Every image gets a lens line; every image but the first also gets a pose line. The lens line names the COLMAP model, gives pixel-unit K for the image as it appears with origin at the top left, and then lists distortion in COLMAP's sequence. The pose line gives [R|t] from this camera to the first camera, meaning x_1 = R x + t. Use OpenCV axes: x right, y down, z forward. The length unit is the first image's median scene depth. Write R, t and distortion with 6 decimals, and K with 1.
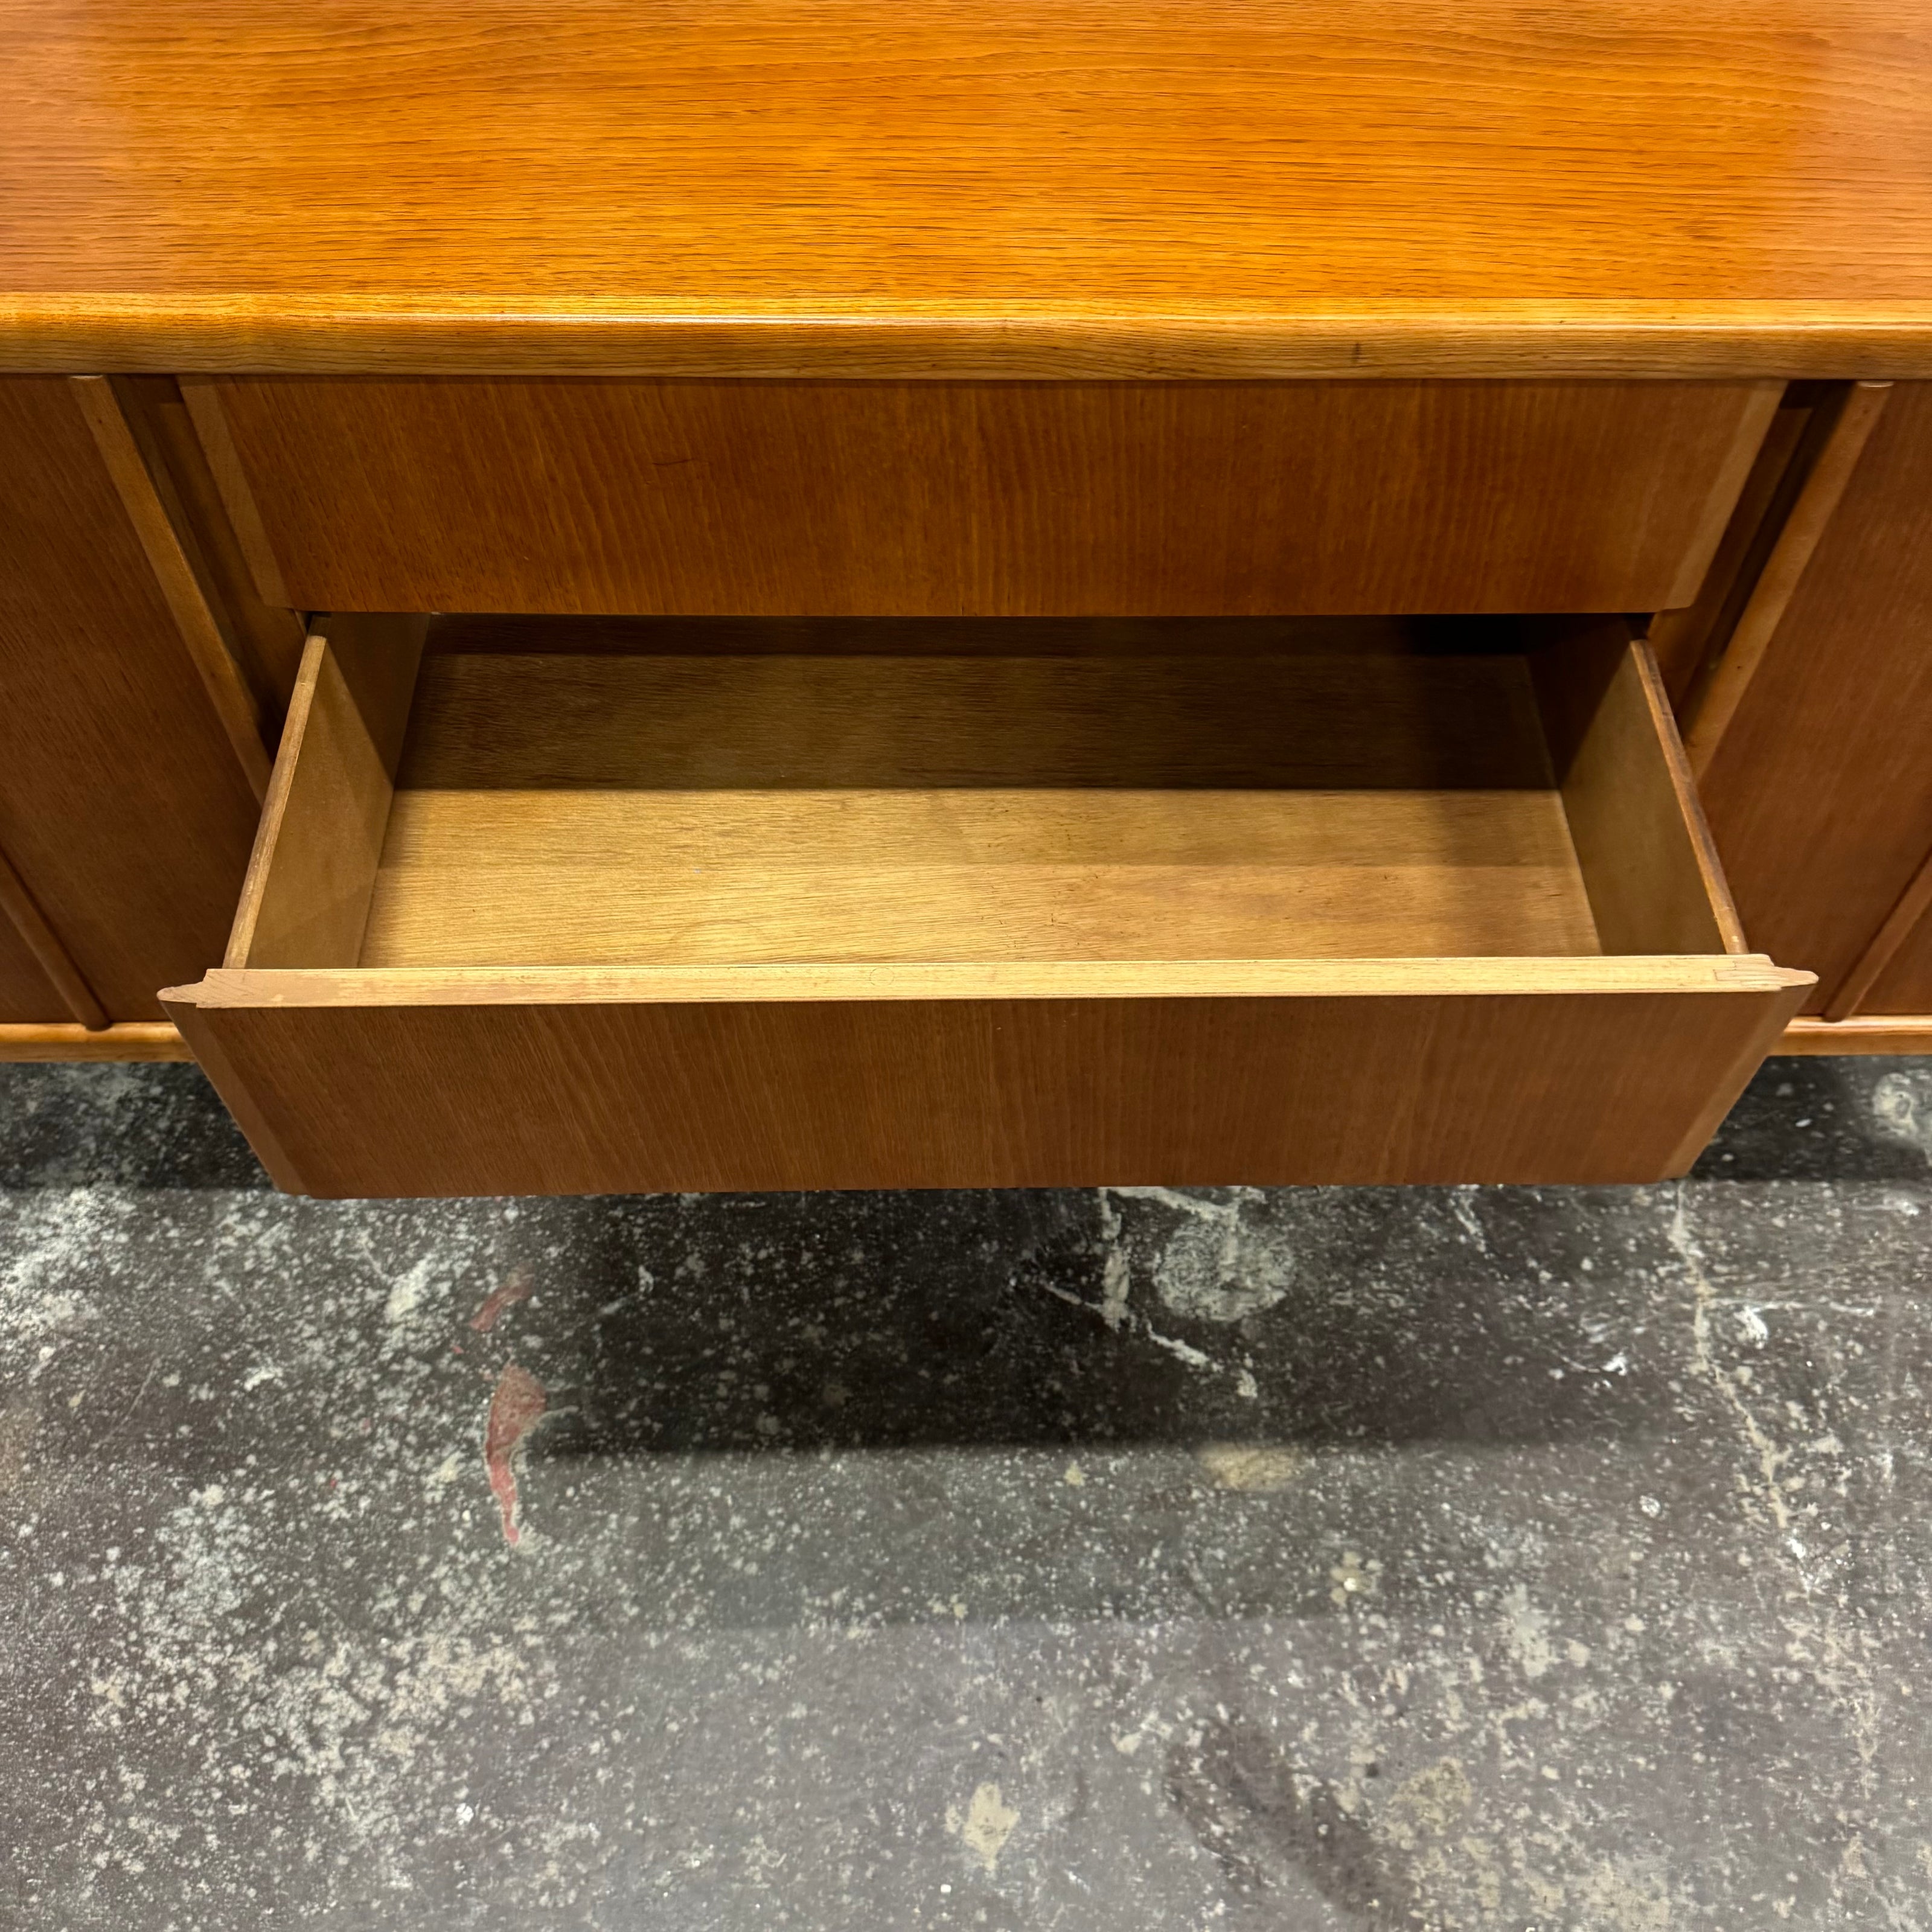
lens RADIAL K [[1806.0, 0, 980.9], [0, 1806.0, 960.3], [0, 0, 1]] dist [0.144098, -0.313746]
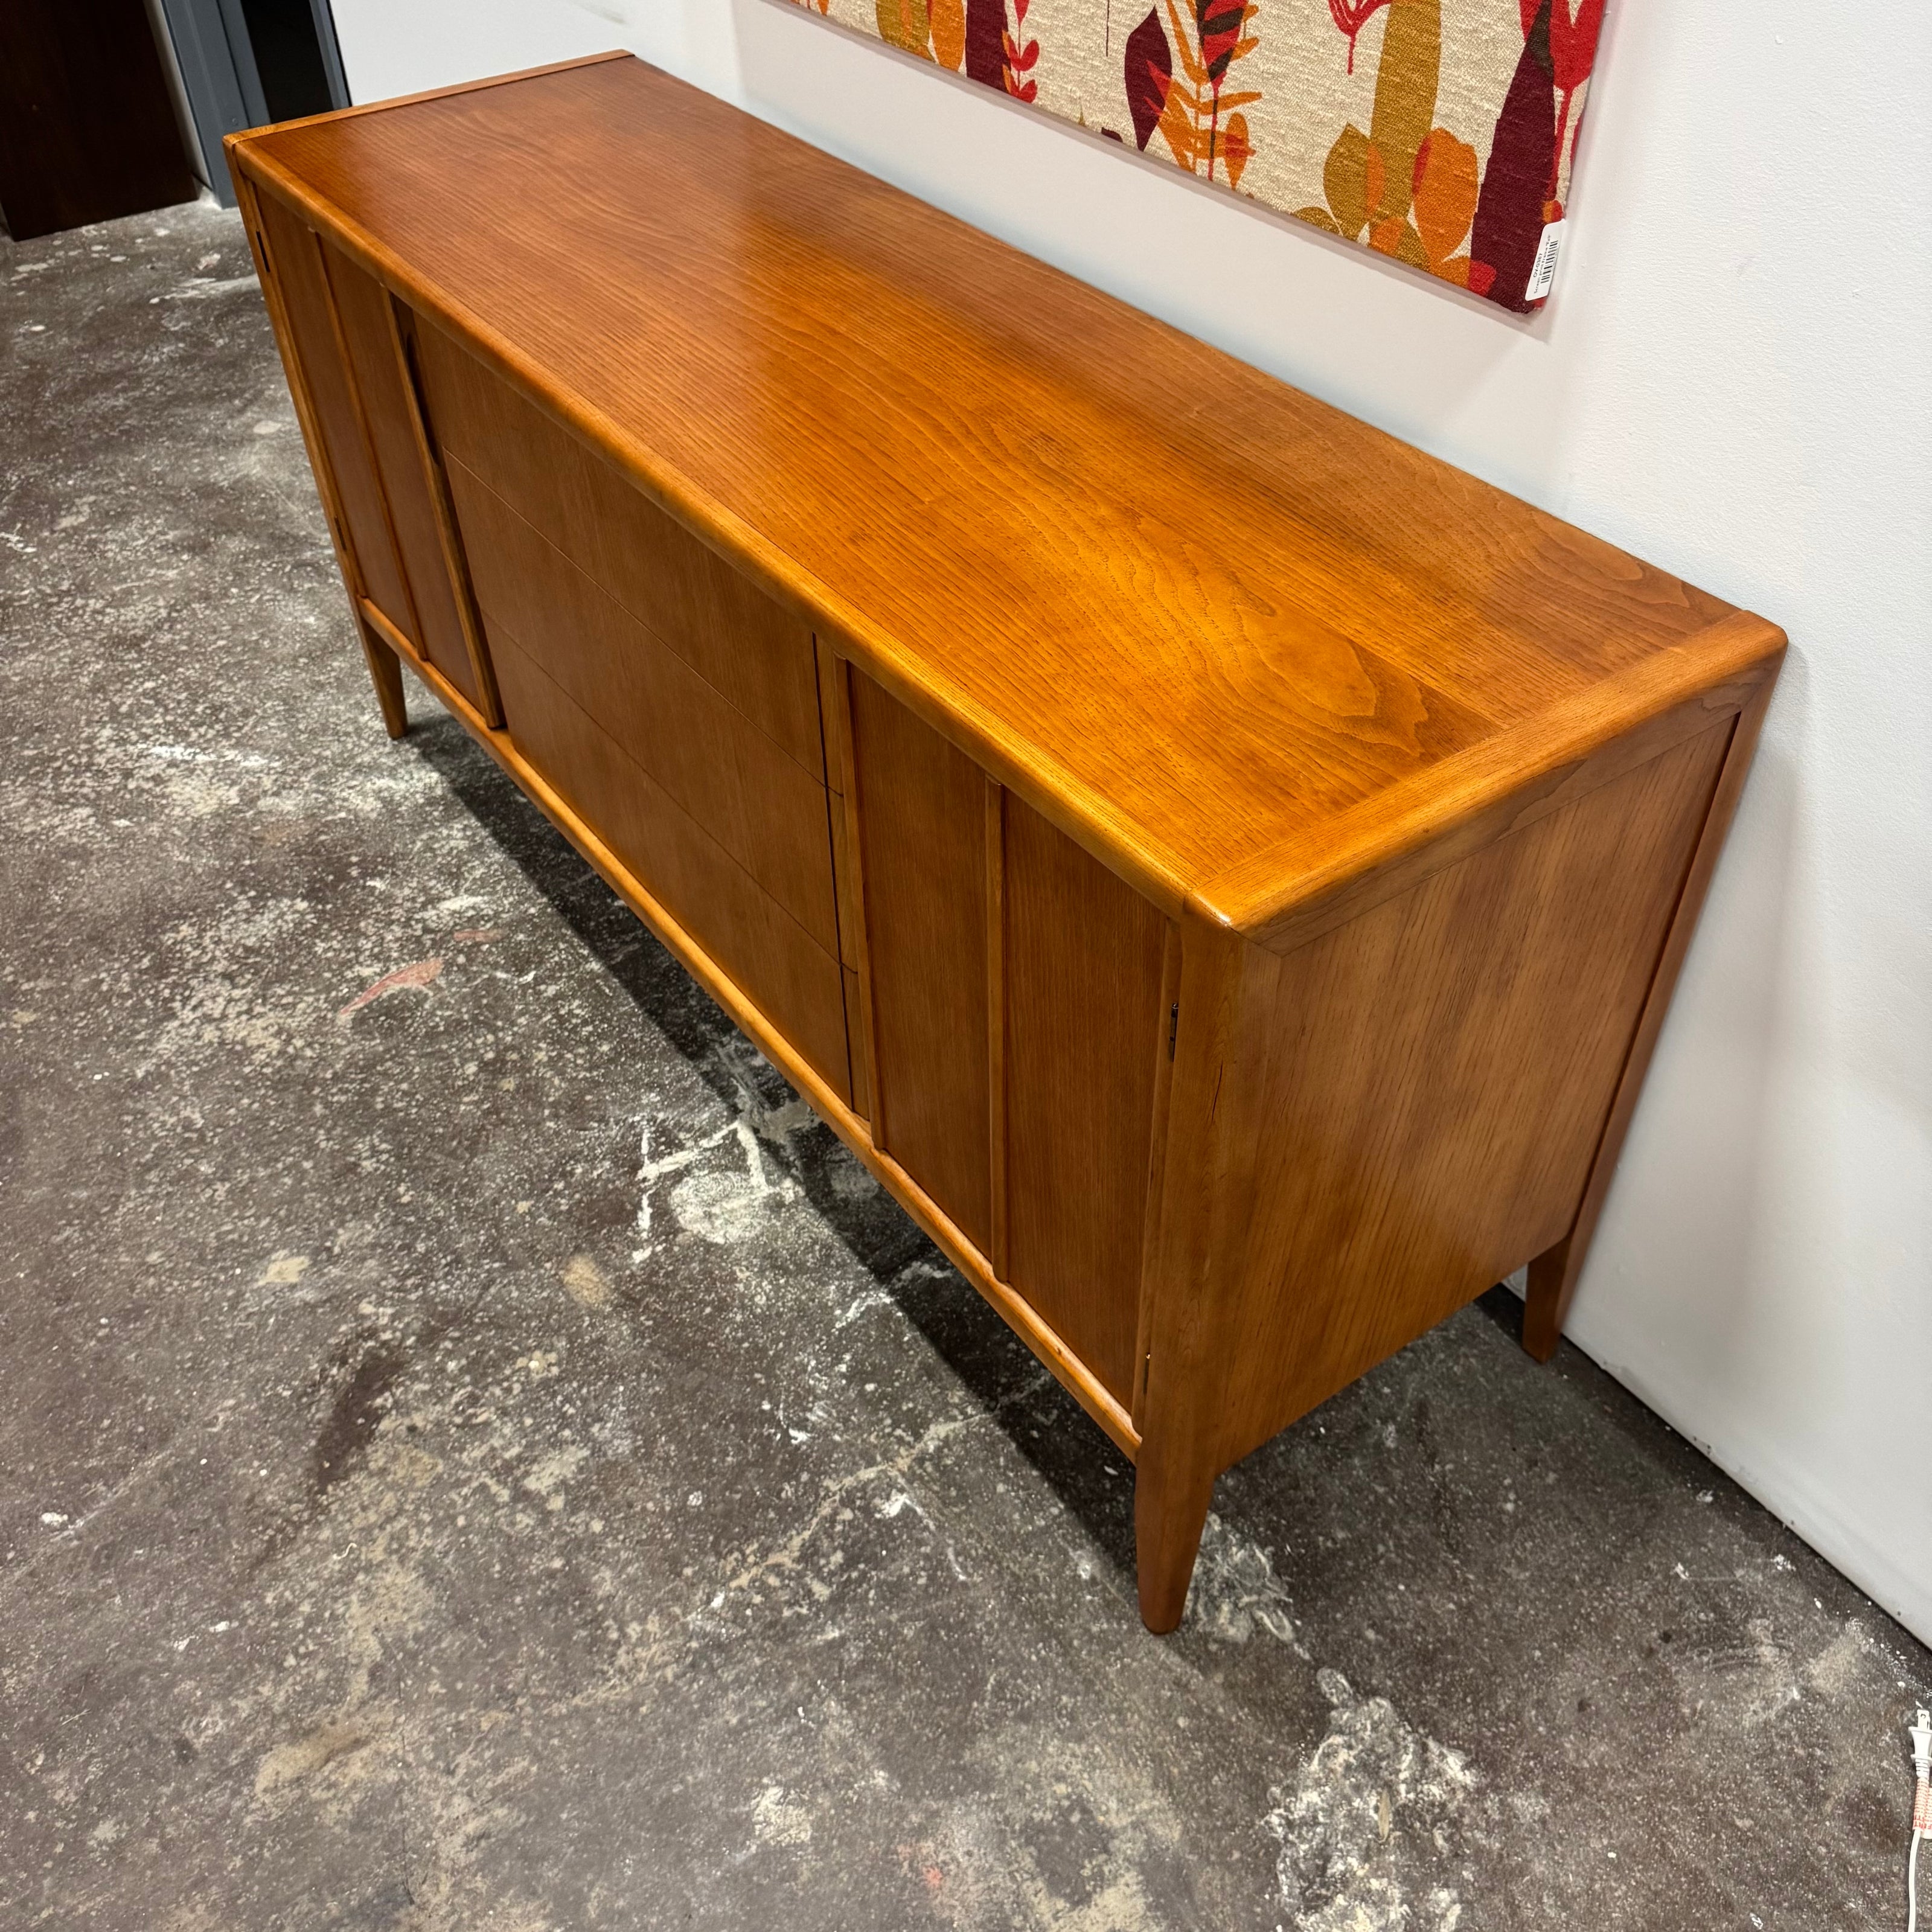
lens RADIAL K [[1796.9, 0, 973.9], [0, 1796.9, 959.1], [0, 0, 1]] dist [0.180295, -0.404527]
pose [[0.574554, 0.531056, -0.622790, 1.016485], [-0.642765, 0.763838, 0.058347, -0.175475], [0.506696, 0.366784, 0.780211, -0.017472]]
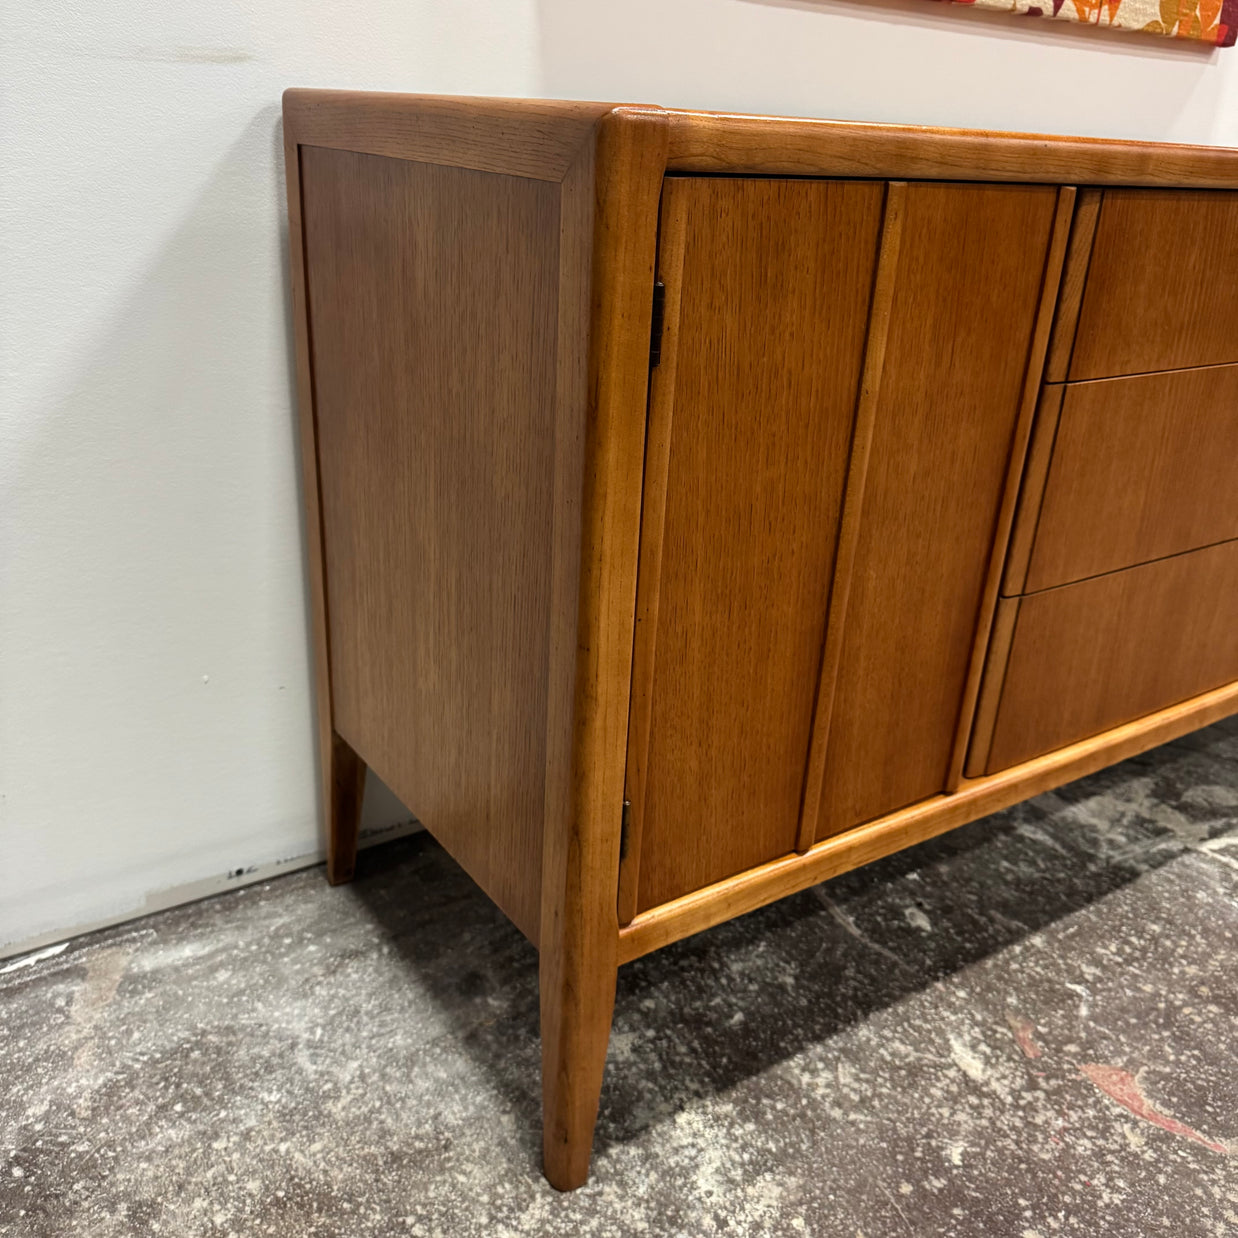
lens RADIAL K [[1183.4, 0, 627.2], [0, 1183.4, 629.3], [0, 0, 1]] dist [-0.004877, 0.000297]
pose [[0.828365, -0.194925, 0.525181, -0.883173], [0.423456, 0.831642, -0.359244, 0.131980], [-0.366737, 0.519976, 0.771446, 0.331707]]
